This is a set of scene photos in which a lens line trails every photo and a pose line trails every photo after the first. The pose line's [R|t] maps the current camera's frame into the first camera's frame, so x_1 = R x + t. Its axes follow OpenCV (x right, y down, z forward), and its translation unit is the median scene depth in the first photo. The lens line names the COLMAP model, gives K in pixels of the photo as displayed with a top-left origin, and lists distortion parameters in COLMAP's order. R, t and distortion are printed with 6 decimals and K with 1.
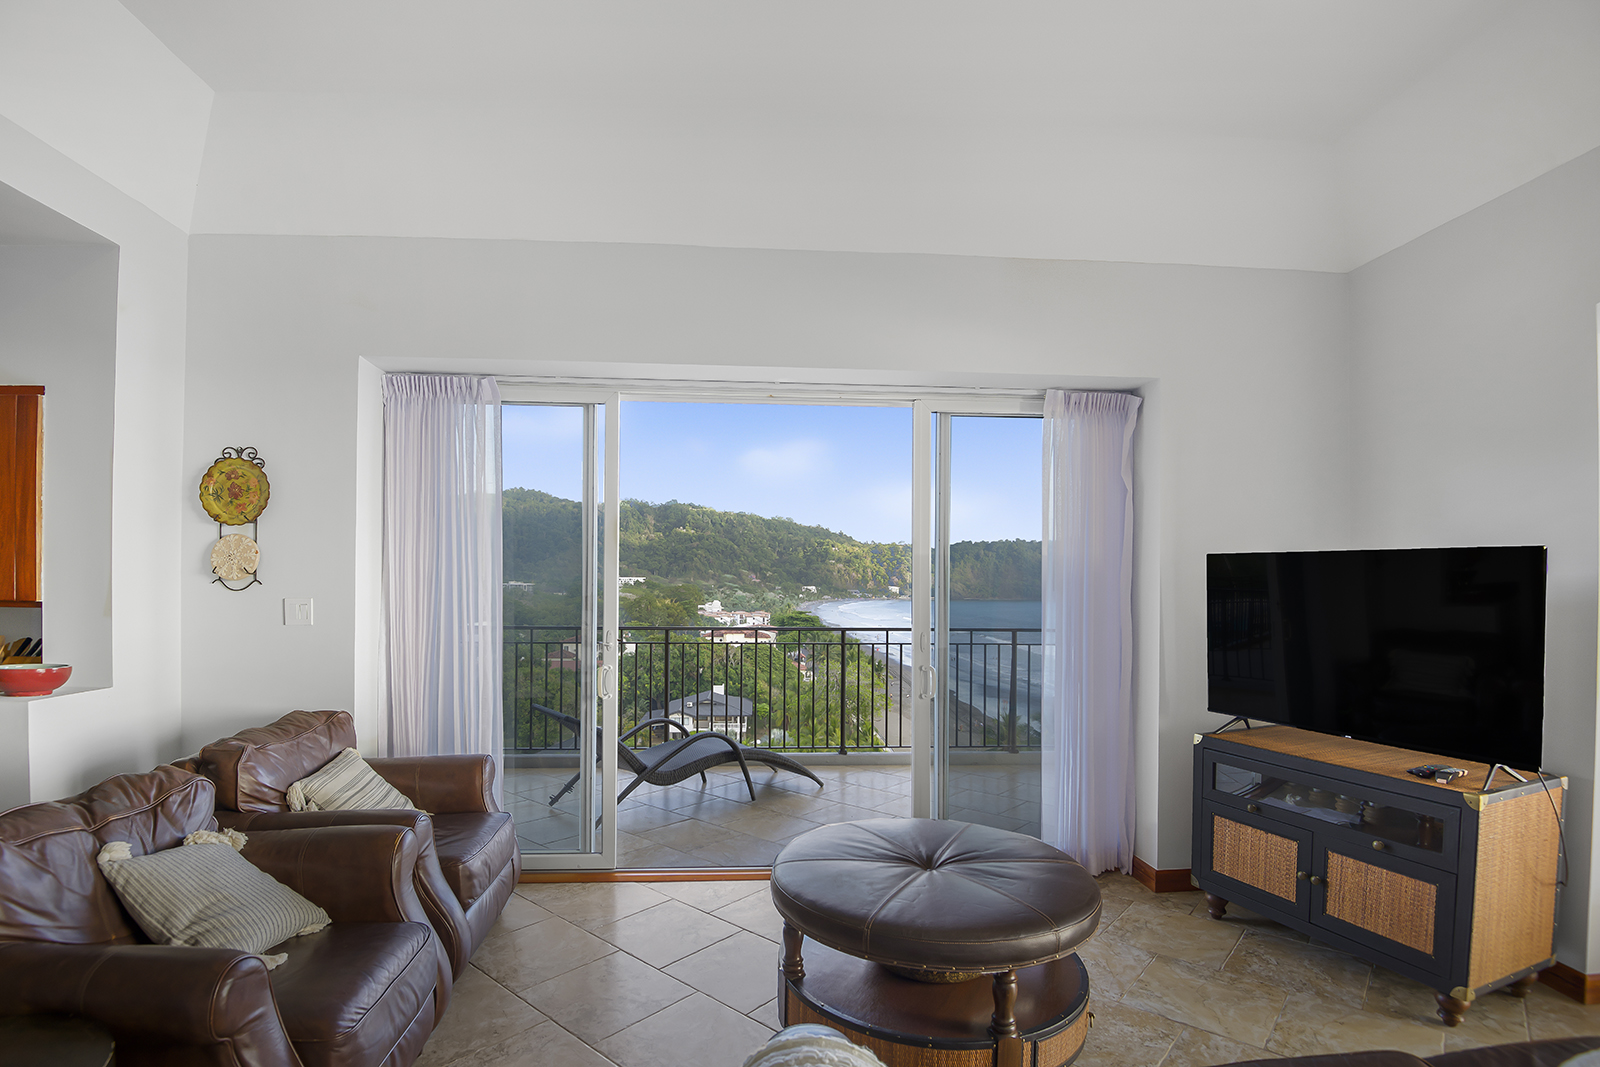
lens RADIAL K [[775.9, 0, 791.4], [0, 775.9, 590.5], [0, 0, 1]] dist [-0.039563, -0.005441]
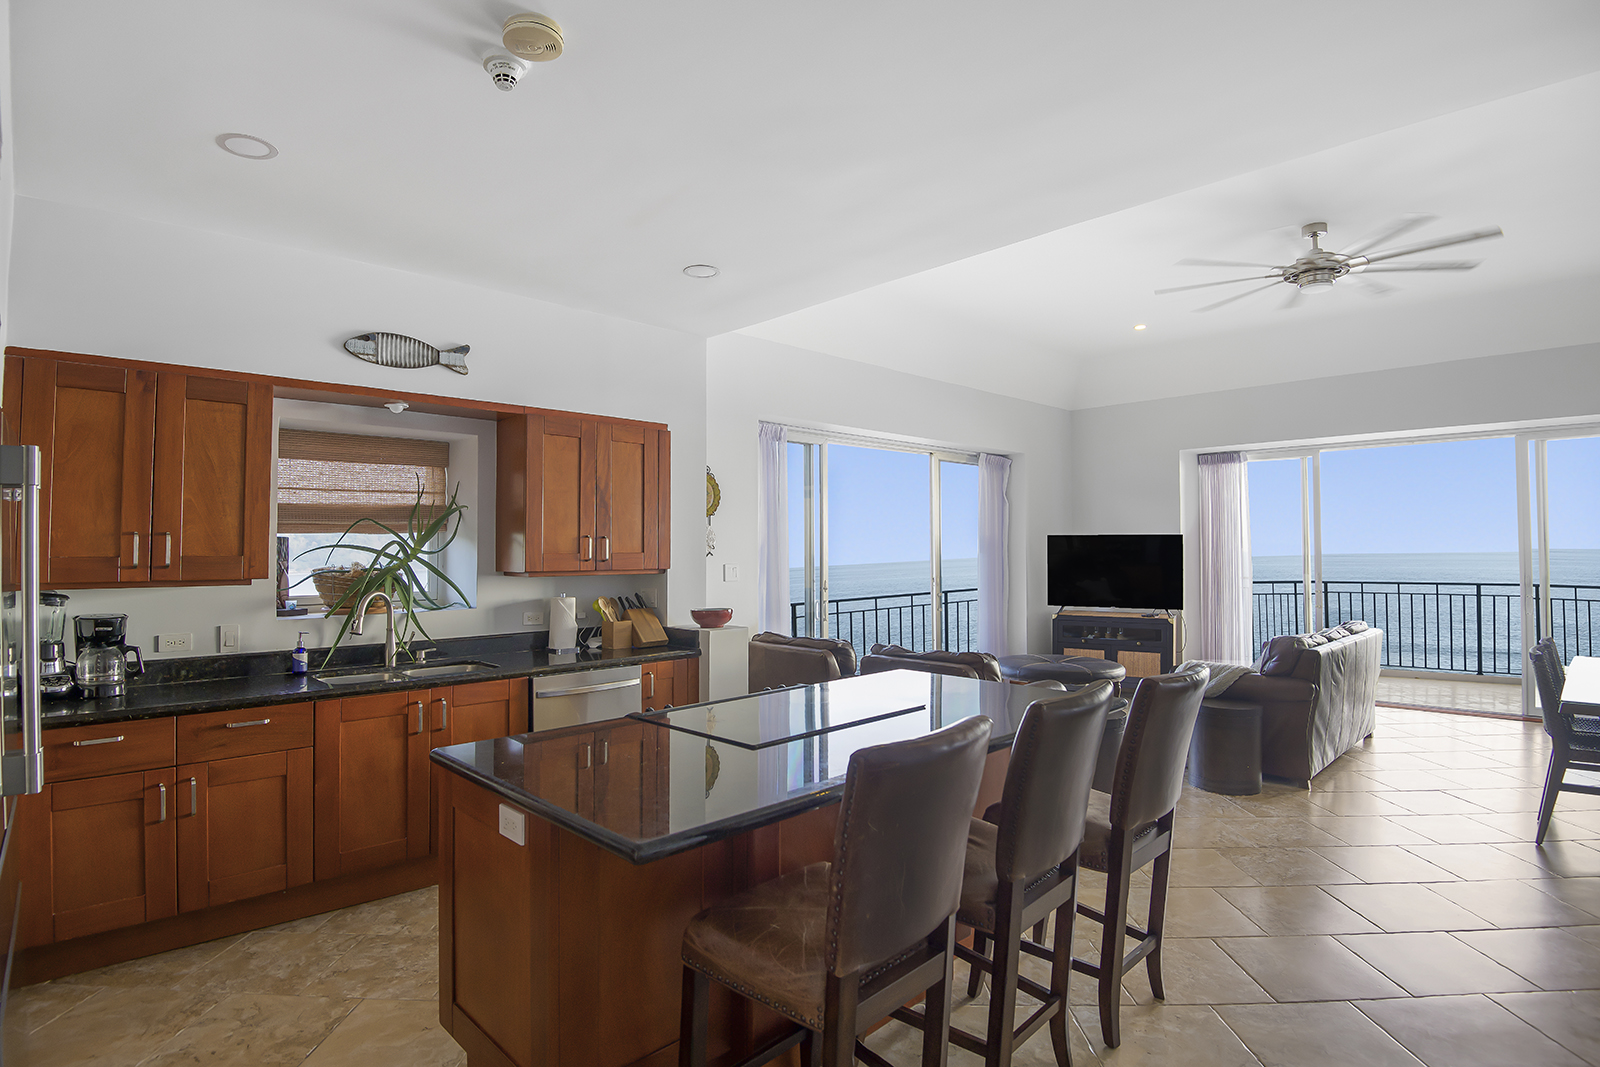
lens RADIAL K [[775.9, 0, 799.7], [0, 775.9, 536.7], [0, 0, 1]] dist [-0.039563, -0.005441]
pose [[0.797881, 0.006886, 0.602776, -0.770614], [0.008268, 0.999716, -0.022365, 0.000866], [-0.602758, 0.022828, 0.797597, -0.203779]]
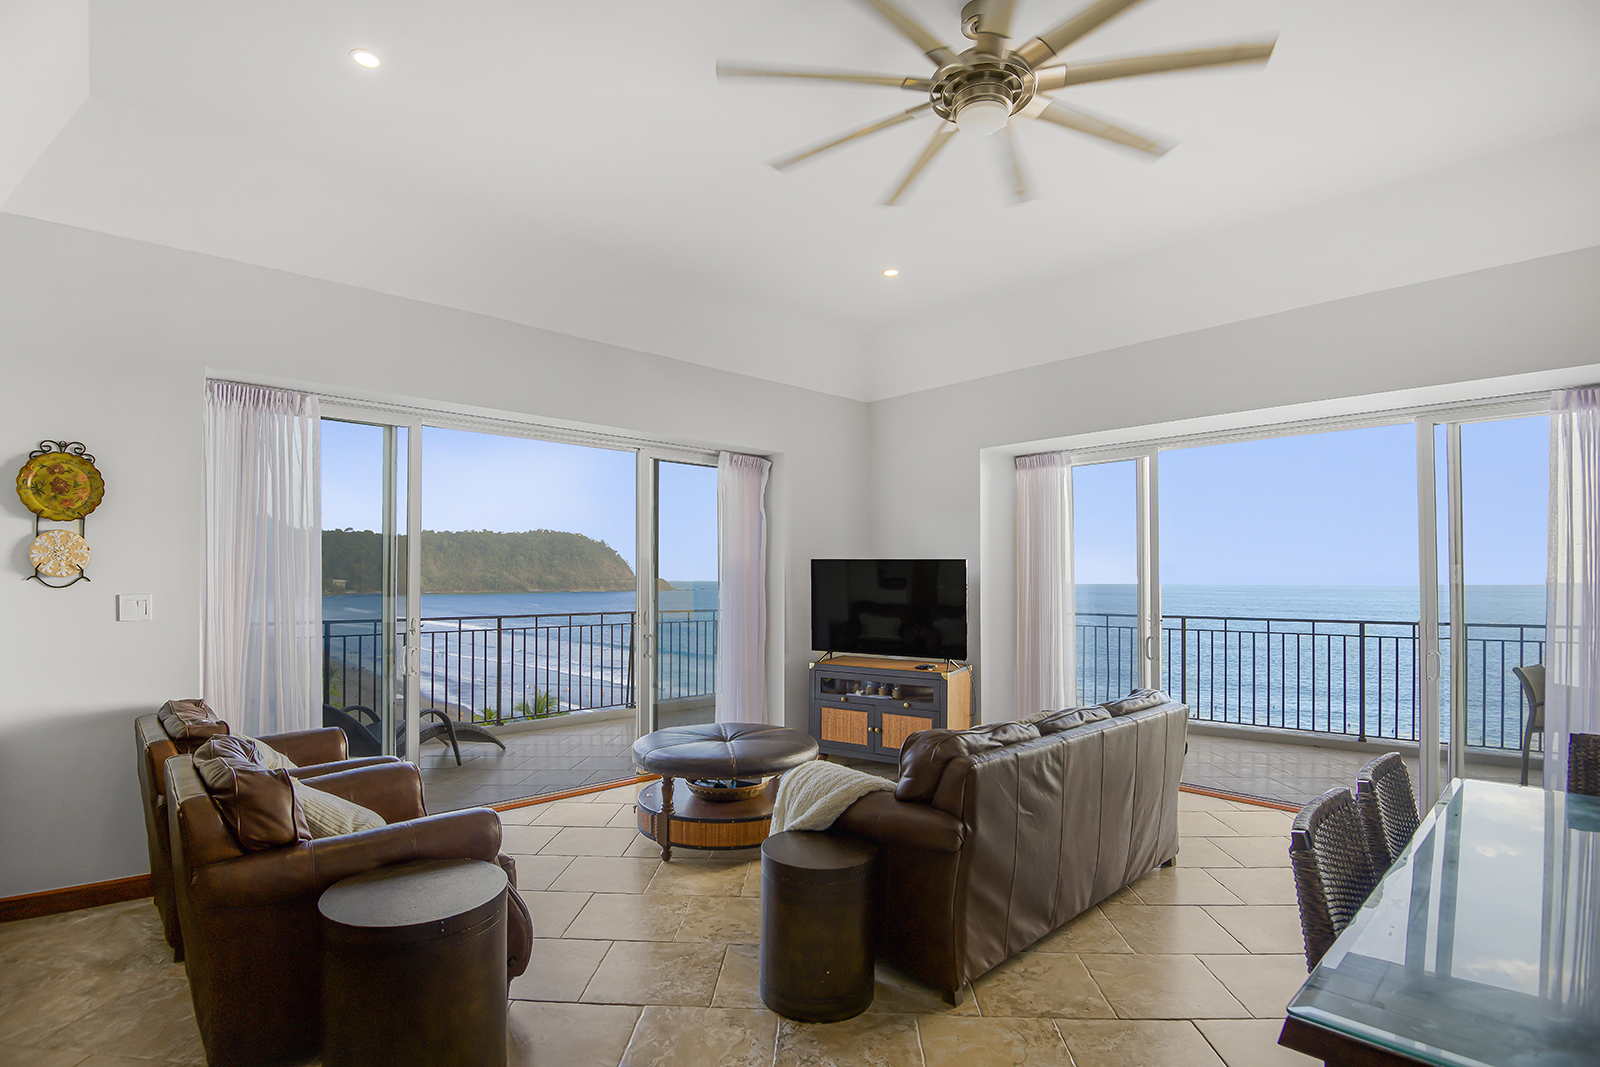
lens RADIAL K [[775.9, 0, 816.2], [0, 775.9, 578.9], [0, 0, 1]] dist [-0.039563, -0.005441]
pose [[0.761519, -0.006916, 0.648106, -0.316199], [0.009762, 0.999952, -0.000800, -0.000722], [-0.648069, 0.006936, 0.761550, -0.183370]]
